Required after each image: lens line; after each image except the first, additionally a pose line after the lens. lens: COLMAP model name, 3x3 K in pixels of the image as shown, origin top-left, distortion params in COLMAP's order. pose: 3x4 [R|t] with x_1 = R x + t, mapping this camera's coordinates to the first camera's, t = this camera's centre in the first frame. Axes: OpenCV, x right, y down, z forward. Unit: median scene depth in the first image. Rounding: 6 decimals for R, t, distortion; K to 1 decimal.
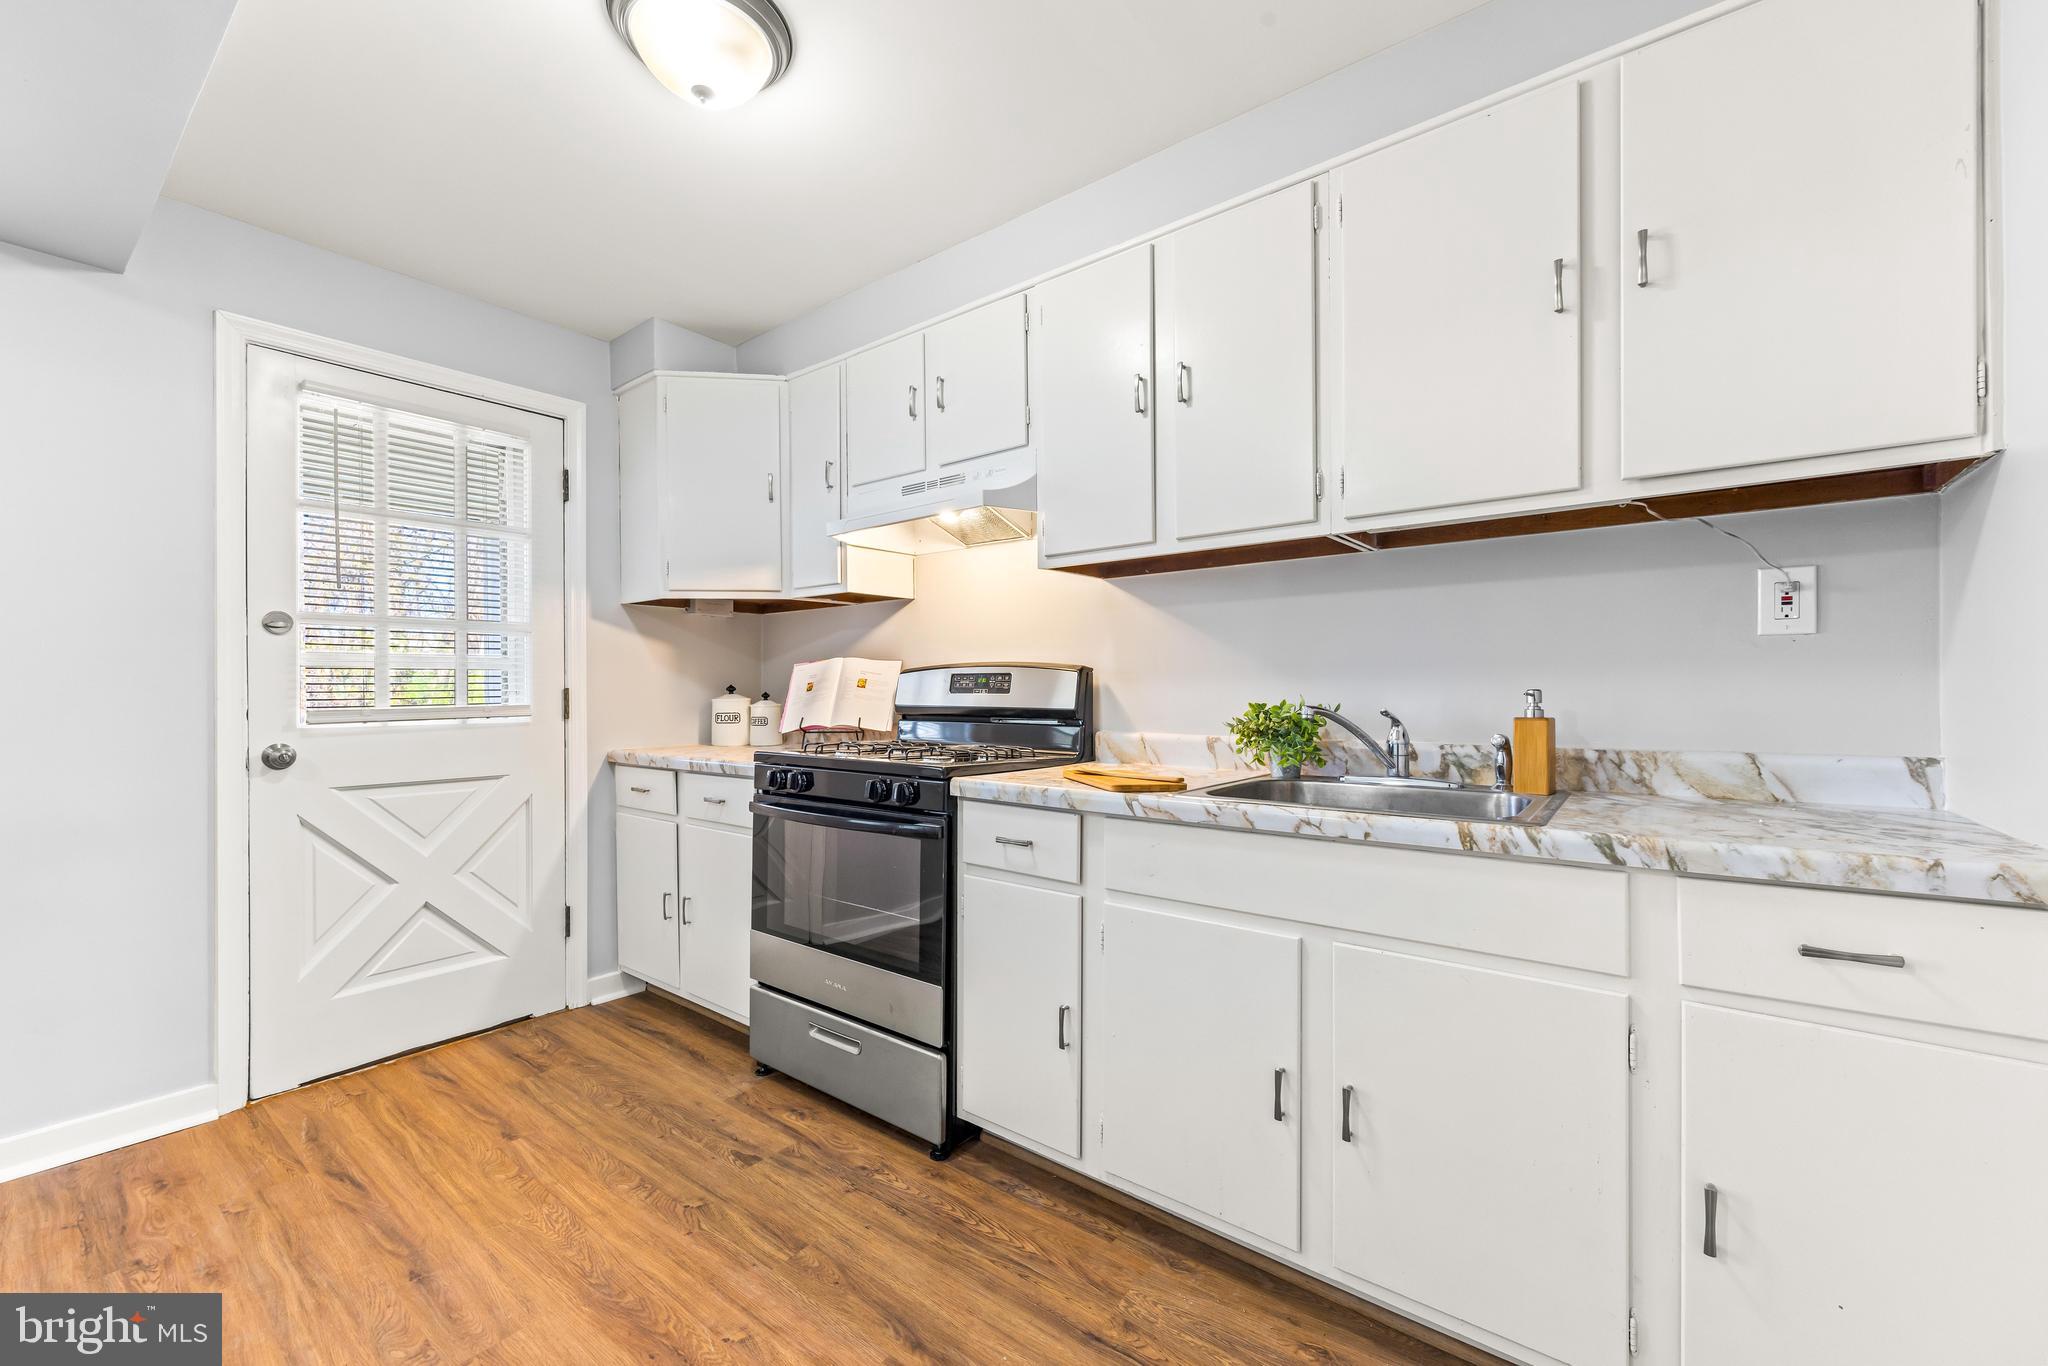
lens RADIAL K [[820.1, 0, 1018.0], [0, 820.1, 695.0], [0, 0, 1]] dist [-0.000206, 0.000002]
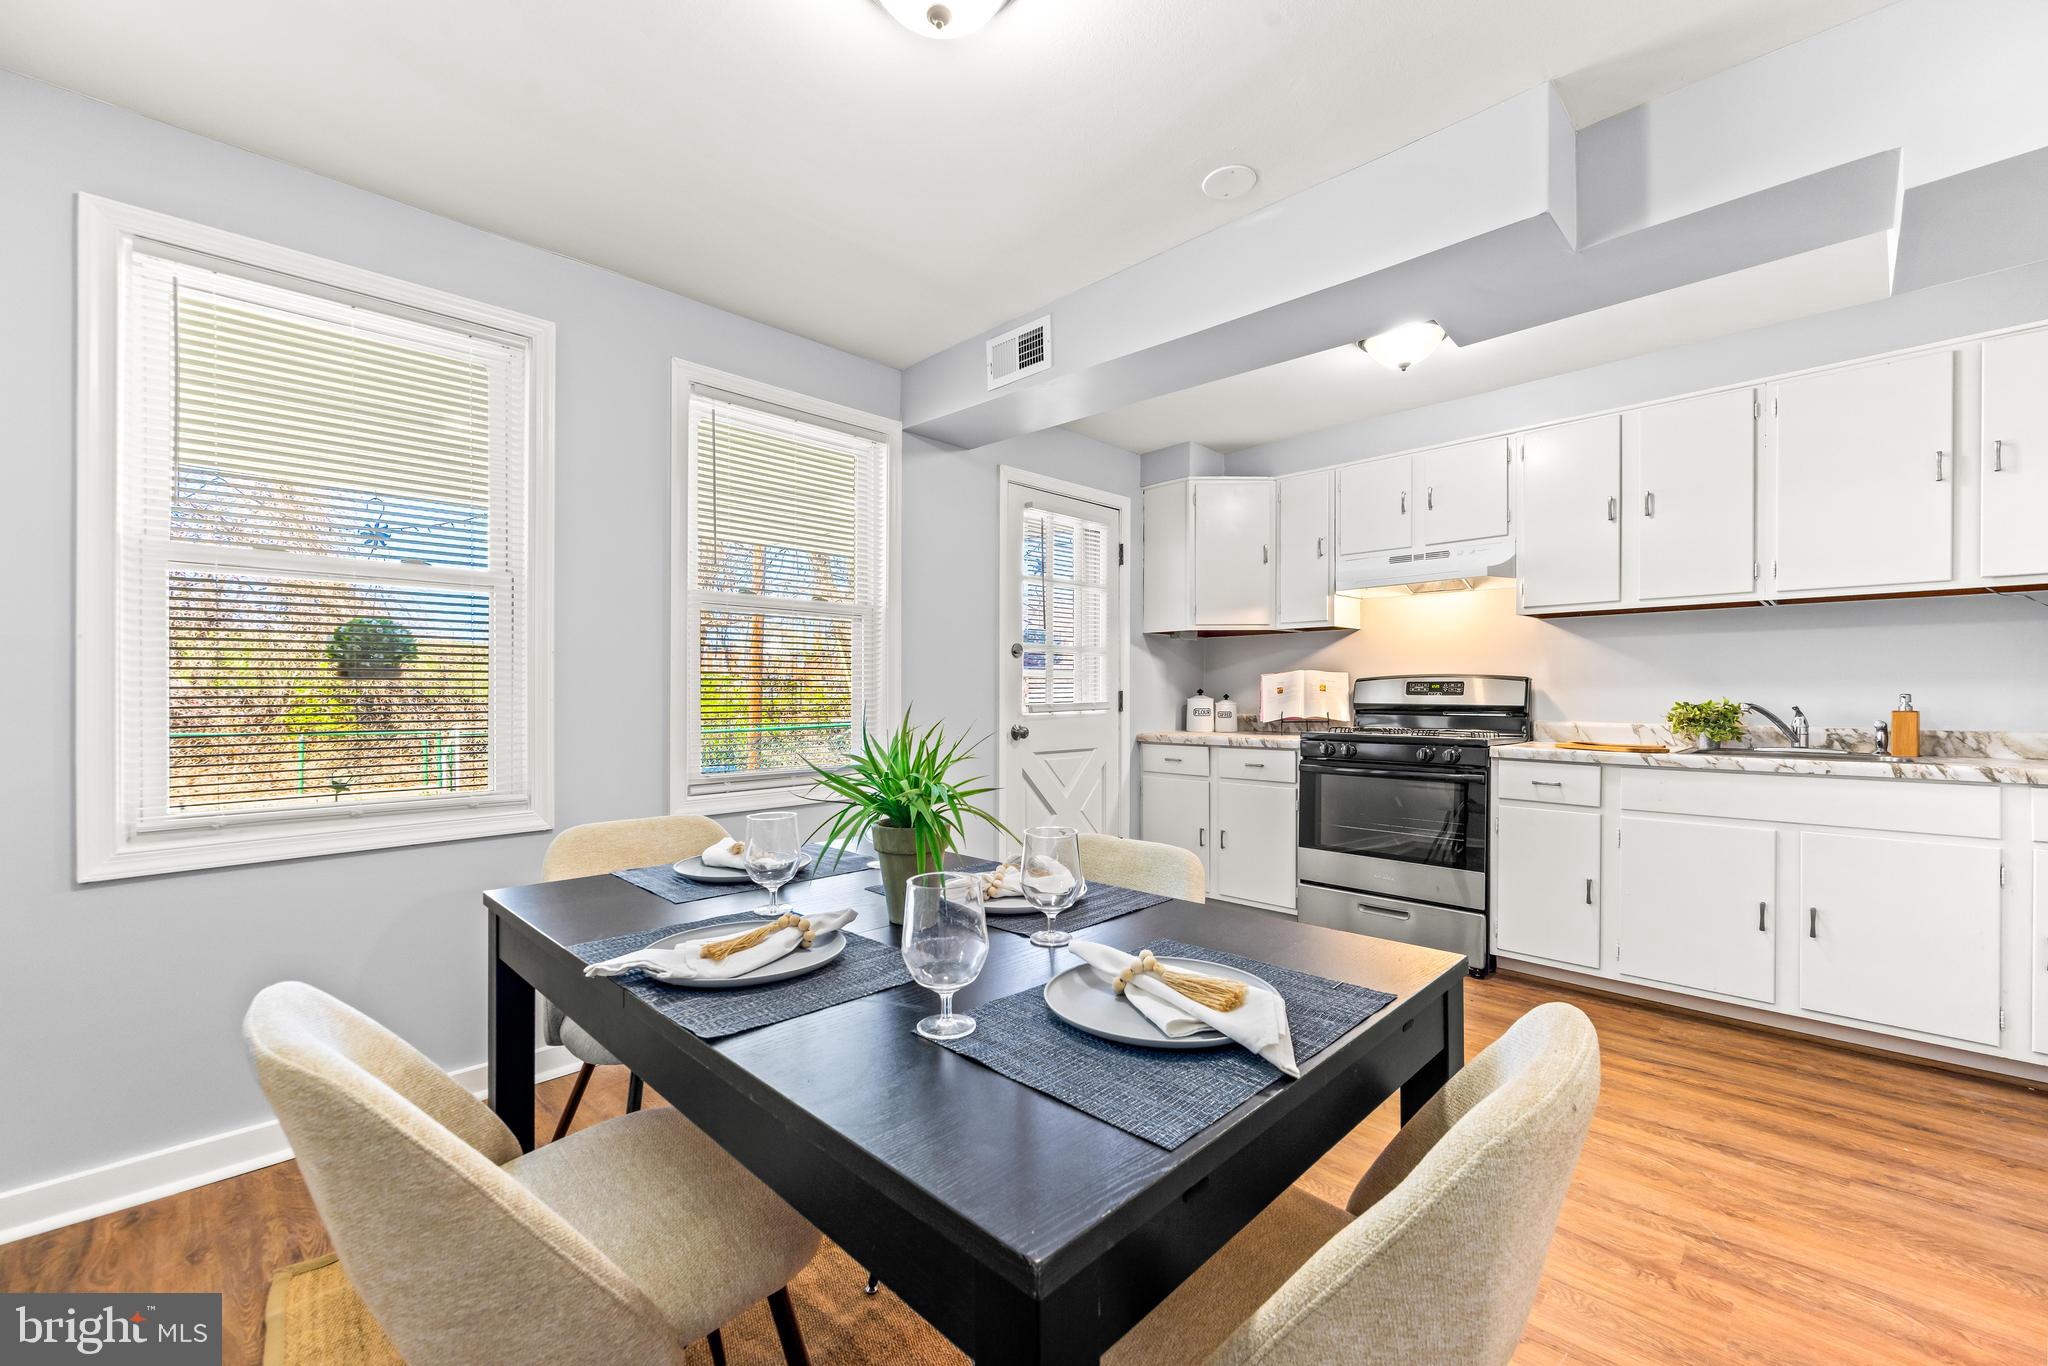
lens RADIAL K [[820.1, 0, 1029.1], [0, 820.1, 699.6], [0, 0, 1]] dist [-0.000206, 0.000002]
pose [[0.993293, 0.005261, -0.115509, -0.797705], [-0.005104, 0.999986, 0.001655, 0.009176], [0.115516, -0.001054, 0.993305, -0.725128]]
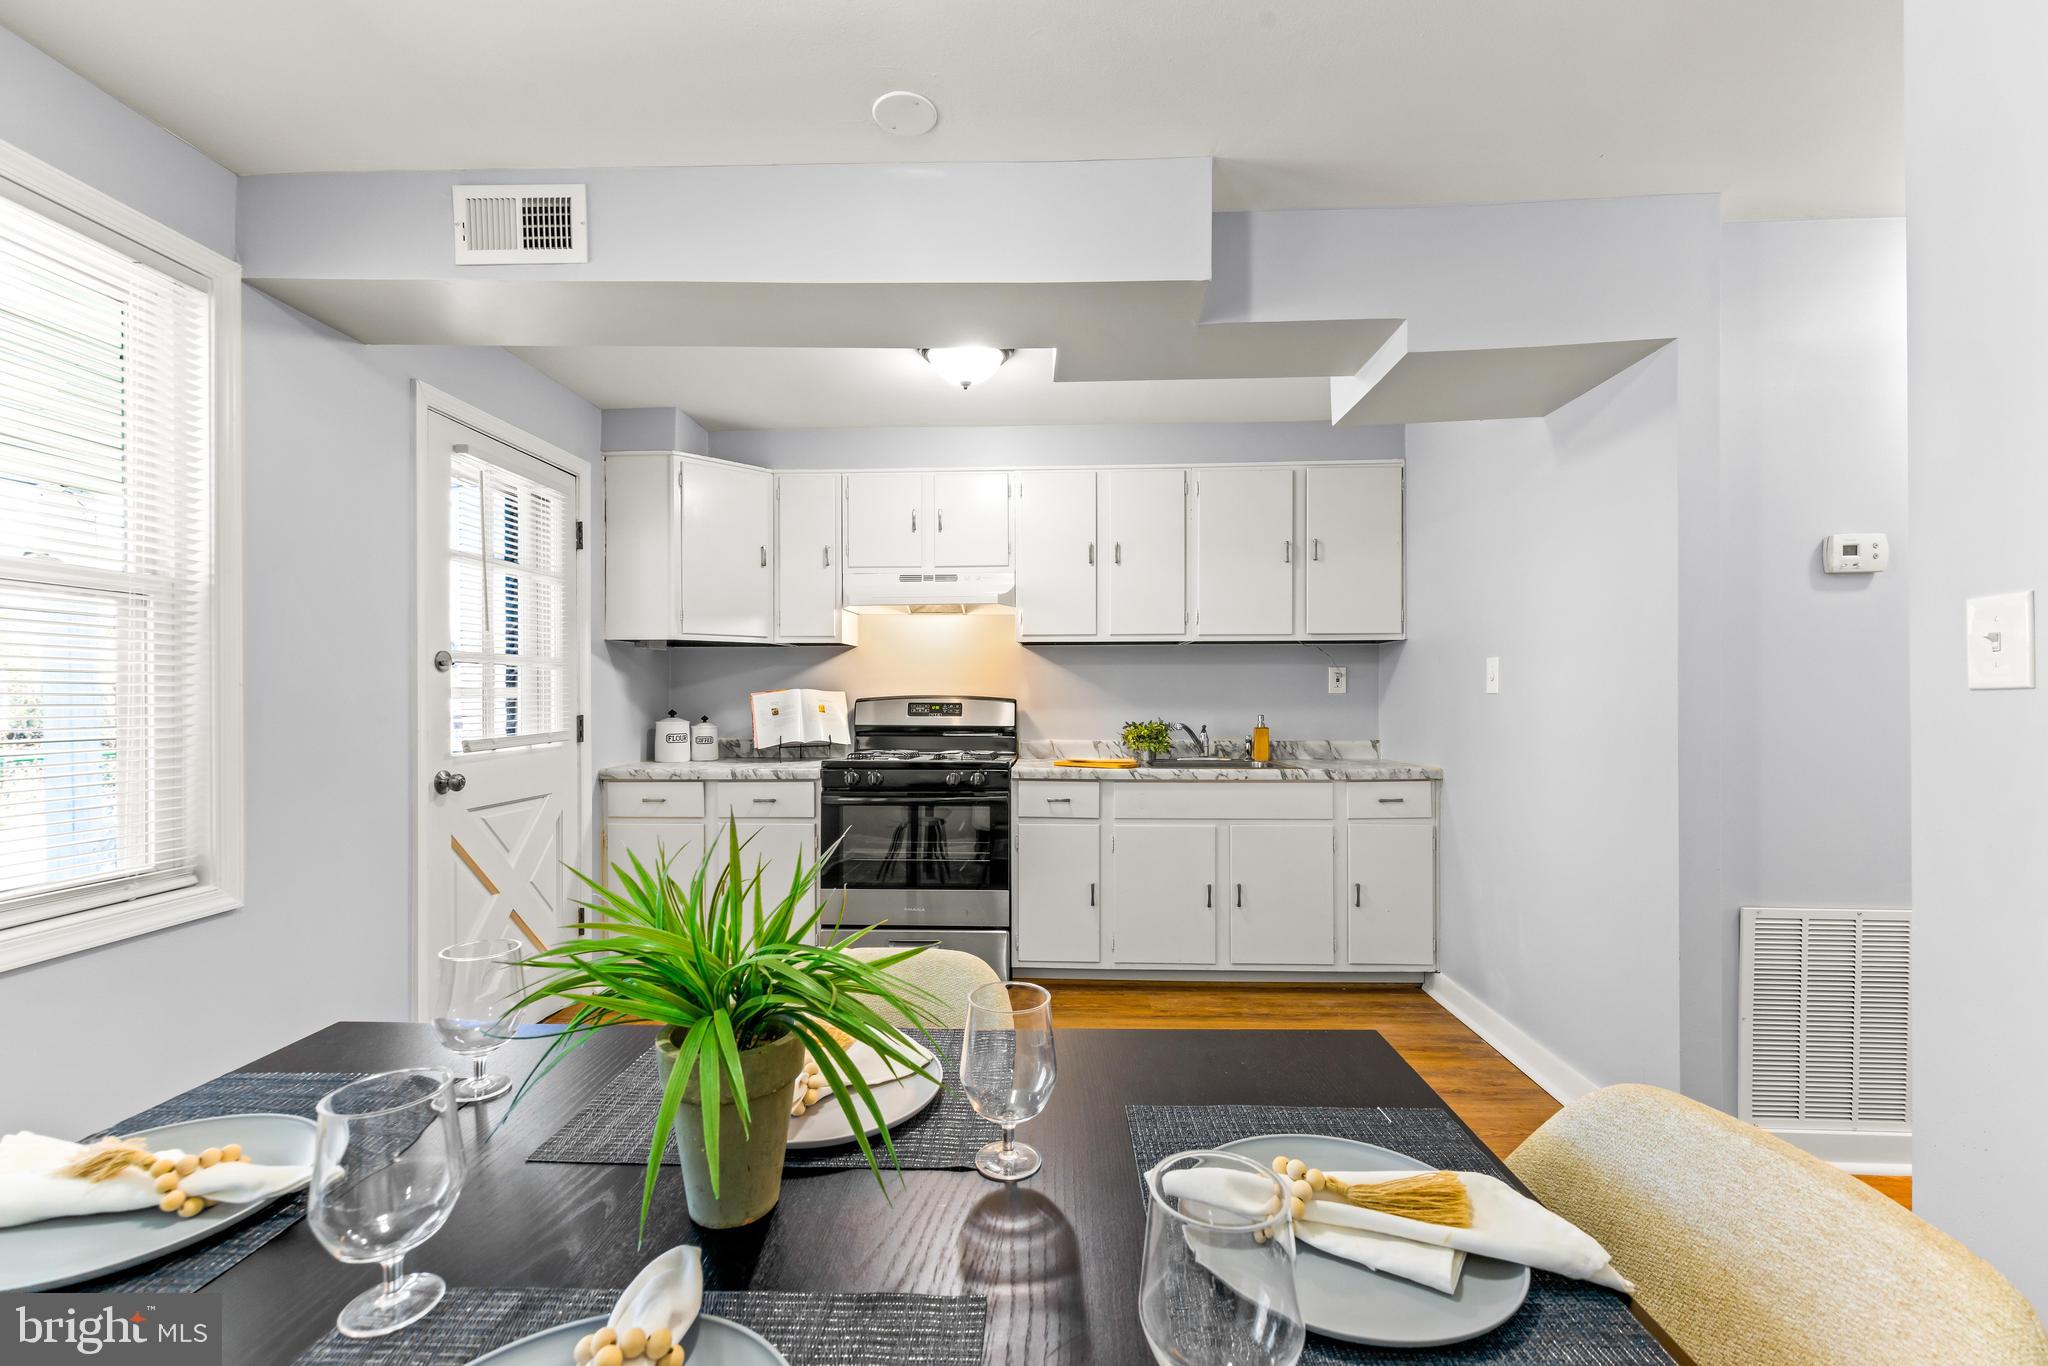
lens RADIAL K [[854.7, 0, 1017.9], [0, 854.7, 699.7], [0, 0, 1]] dist [0.008631, 0.000049]
pose [[0.813957, 0.001440, 0.580923, -1.092274], [0.001597, 0.999988, -0.004716, -0.033074], [-0.580923, 0.004767, 0.813945, -0.453821]]
